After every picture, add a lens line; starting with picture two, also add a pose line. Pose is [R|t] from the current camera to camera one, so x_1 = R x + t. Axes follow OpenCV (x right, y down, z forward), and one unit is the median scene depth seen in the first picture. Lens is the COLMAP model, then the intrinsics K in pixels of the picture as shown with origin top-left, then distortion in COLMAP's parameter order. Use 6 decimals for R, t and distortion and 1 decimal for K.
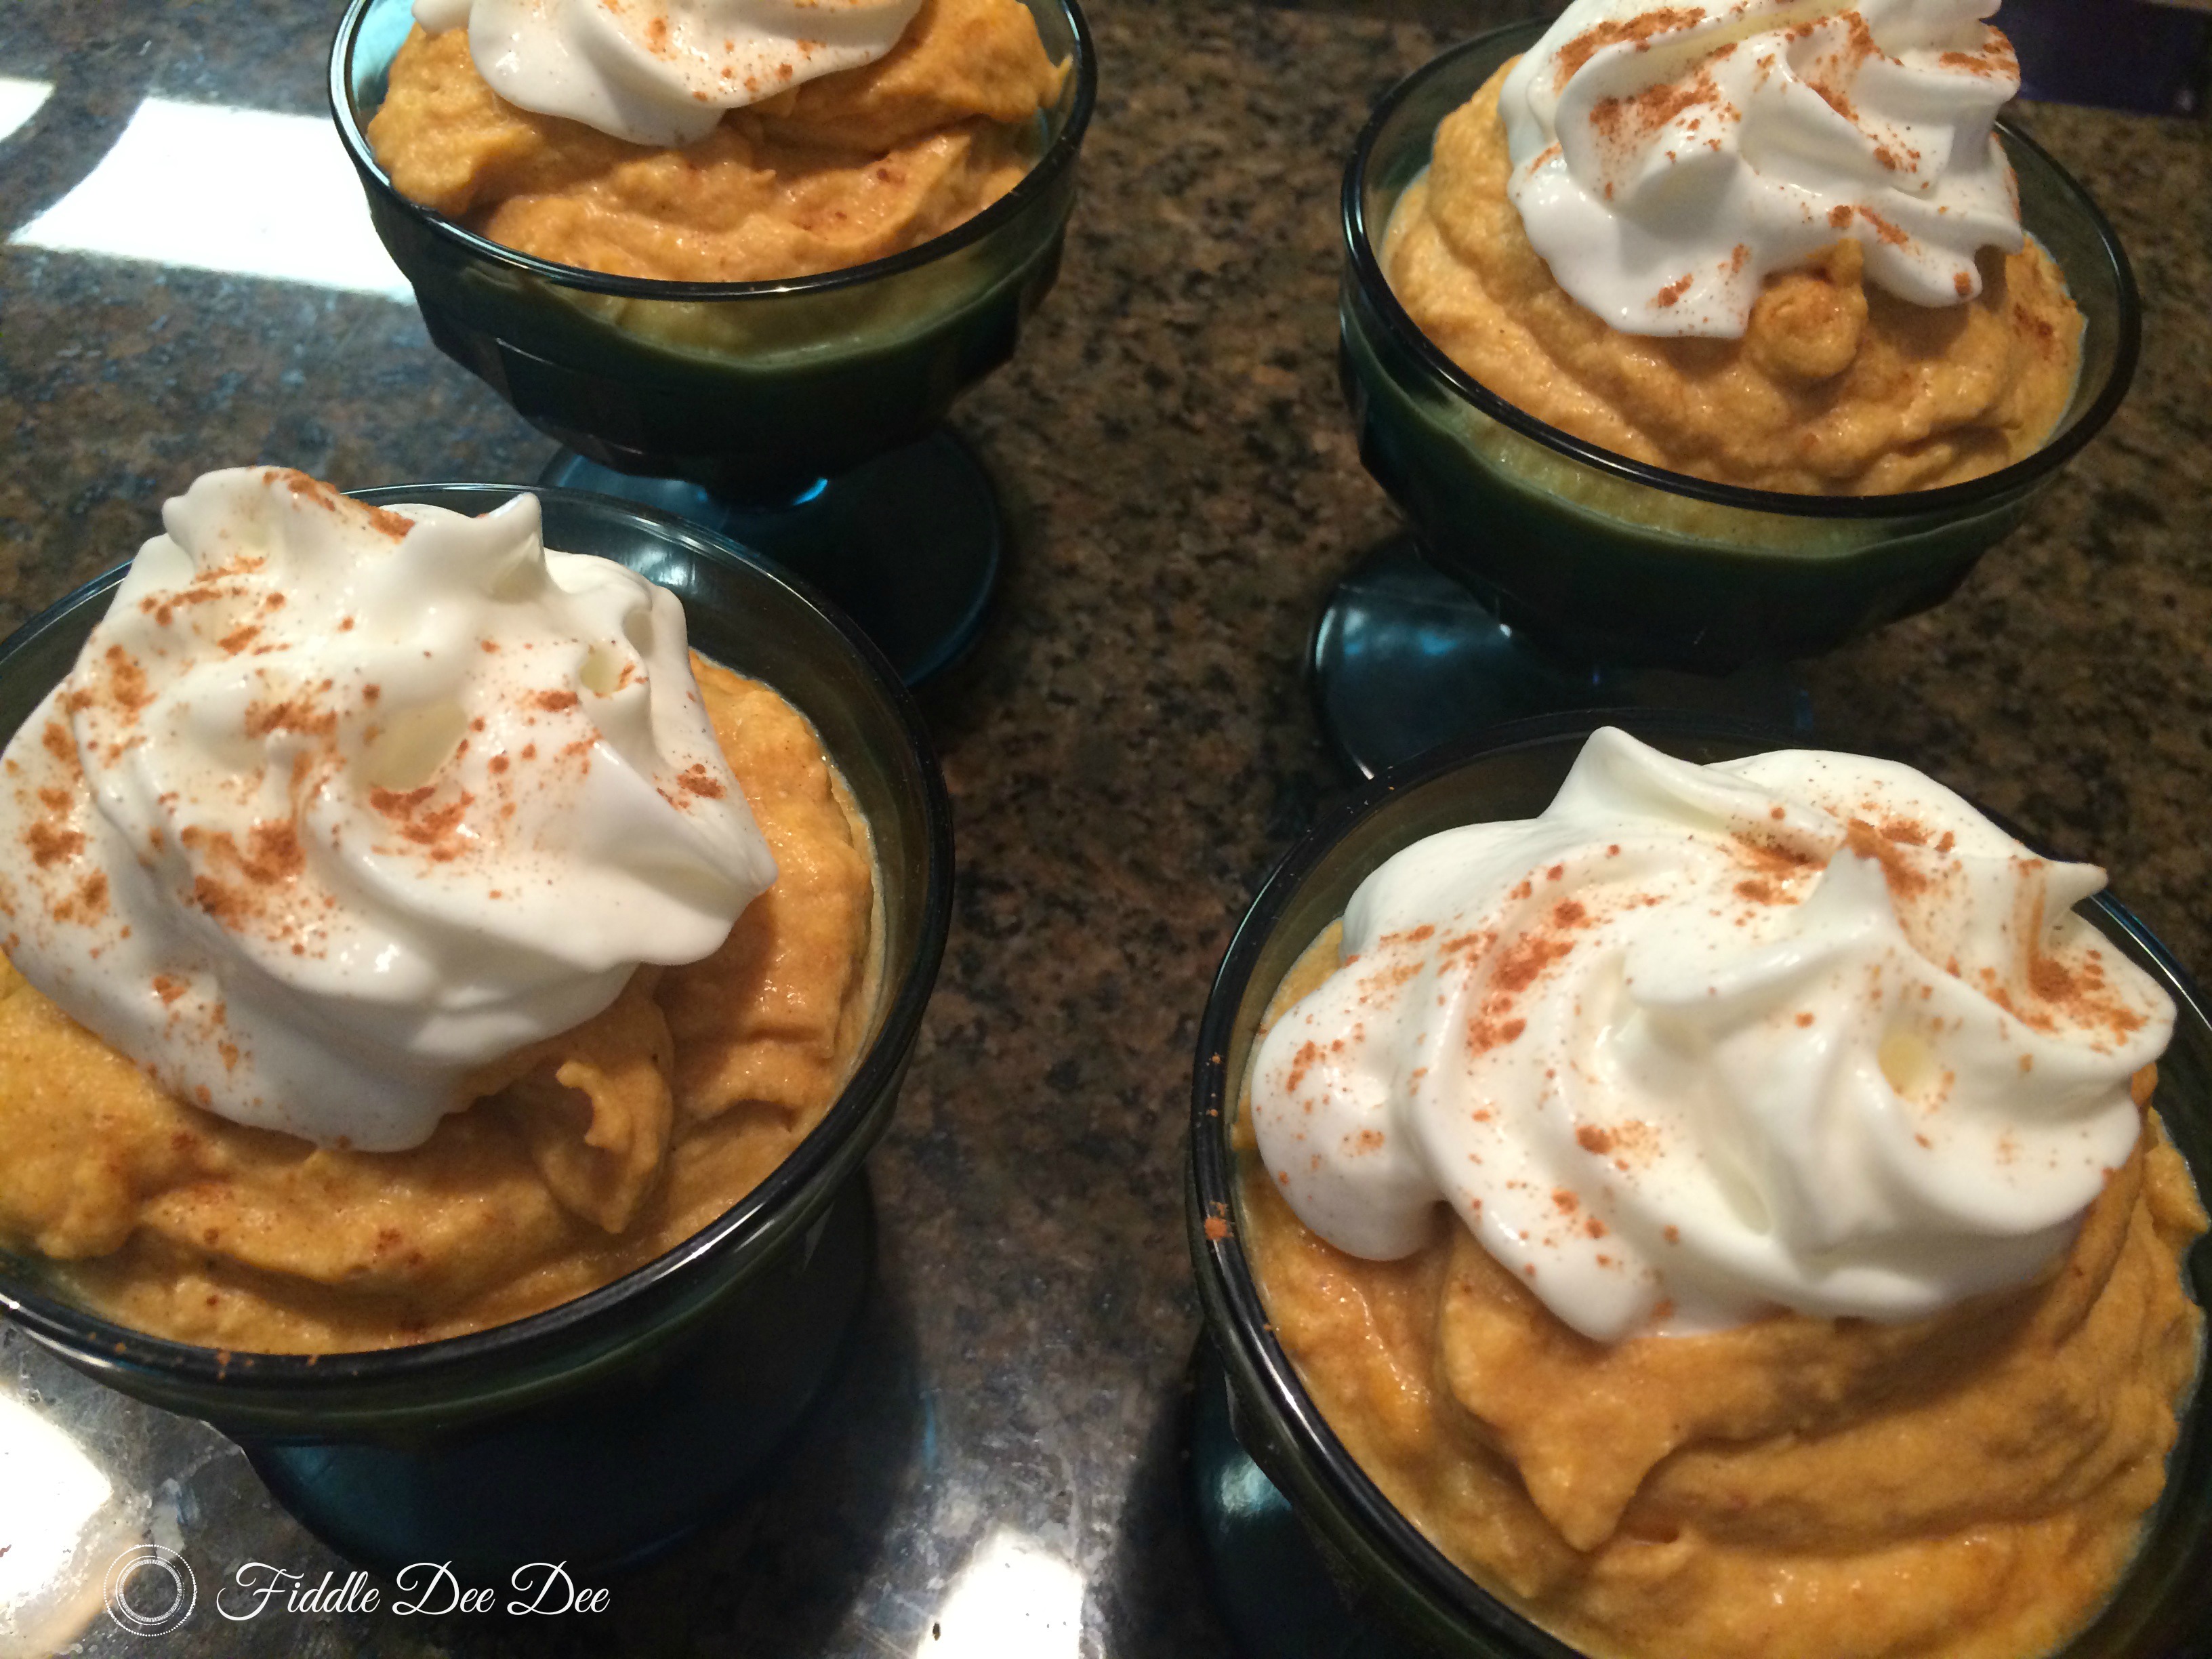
lens RADIAL K [[1948.6, 0, 1118.4], [0, 1948.6, 850.8], [0, 0, 1]] dist [0.046645, -0.094895]
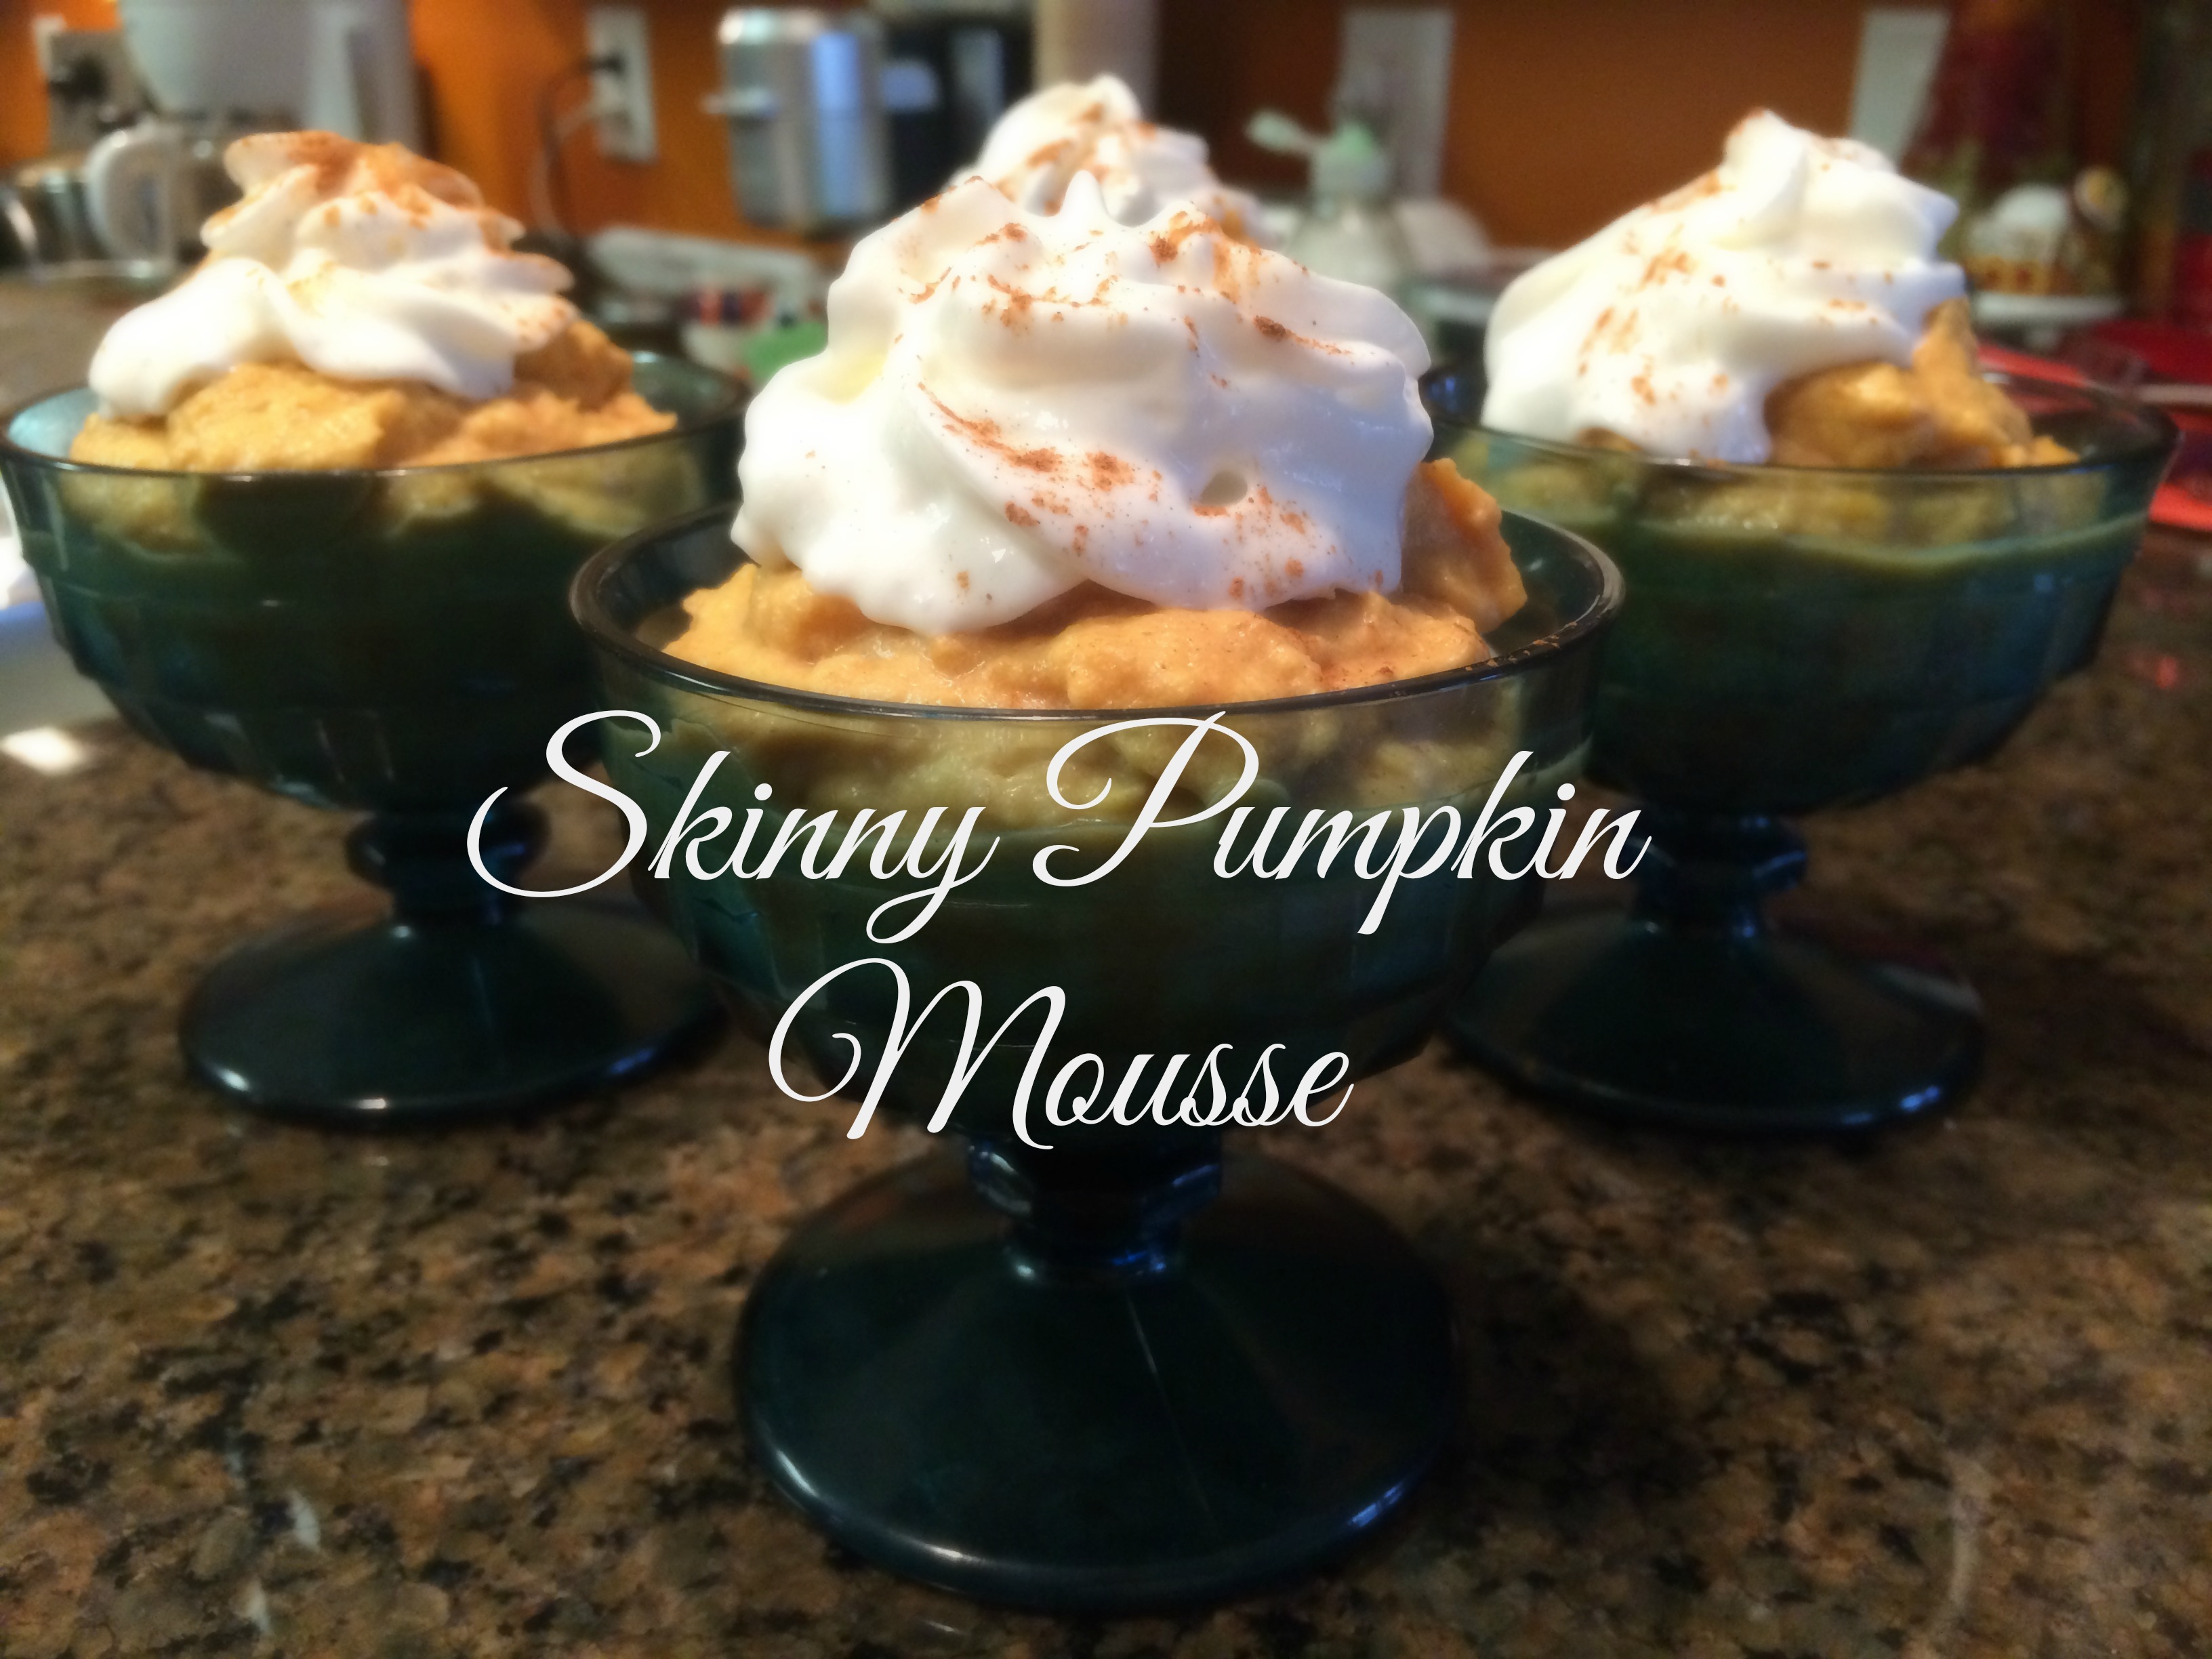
lens RADIAL K [[1948.6, 0, 1099.5], [0, 1948.6, 809.2], [0, 0, 1]] dist [0.046645, -0.094895]
pose [[0.582996, -0.362706, 0.727022, -1.311054], [0.683178, 0.703169, -0.197031, 0.341429], [-0.439754, 0.611553, 0.657737, 0.429442]]
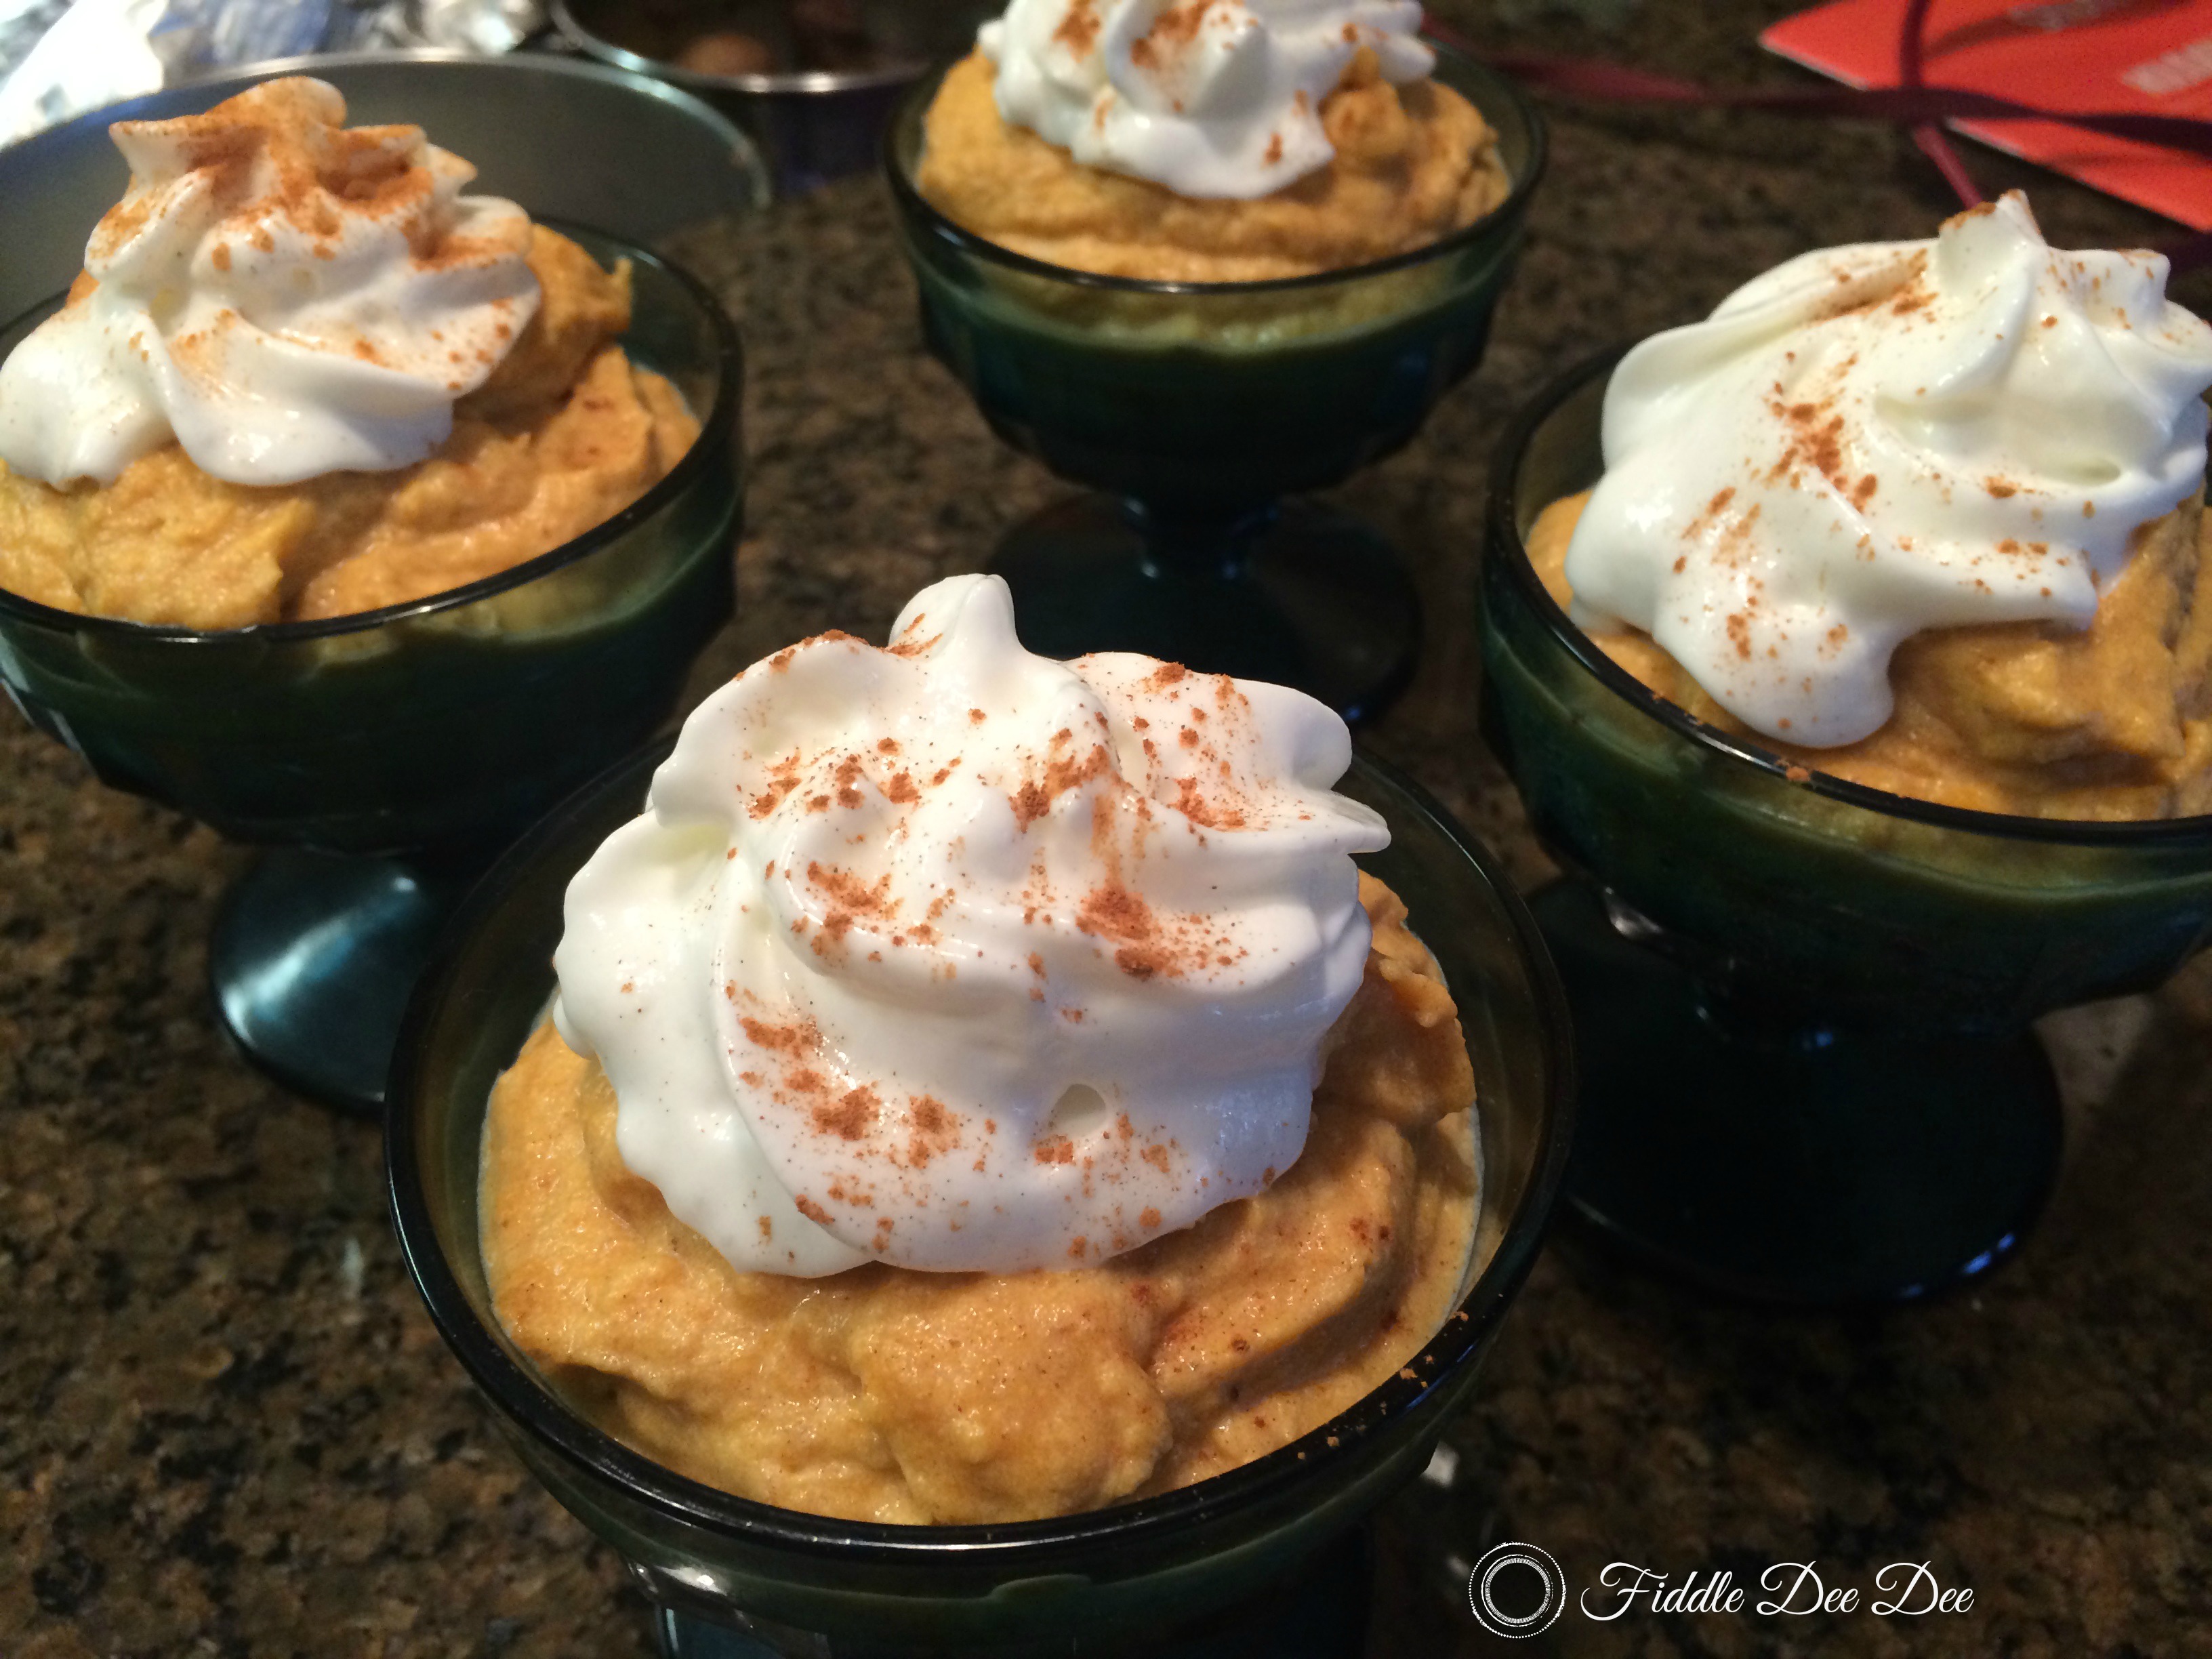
lens RADIAL K [[1948.6, 0, 1096.0], [0, 1948.6, 810.8], [0, 0, 1]] dist [0.046645, -0.094895]
pose [[0.694021, -0.536118, 0.480533, -0.804805], [0.612308, 0.790616, -0.002270, -0.039917], [-0.378701, 0.295809, 0.876974, 0.154190]]
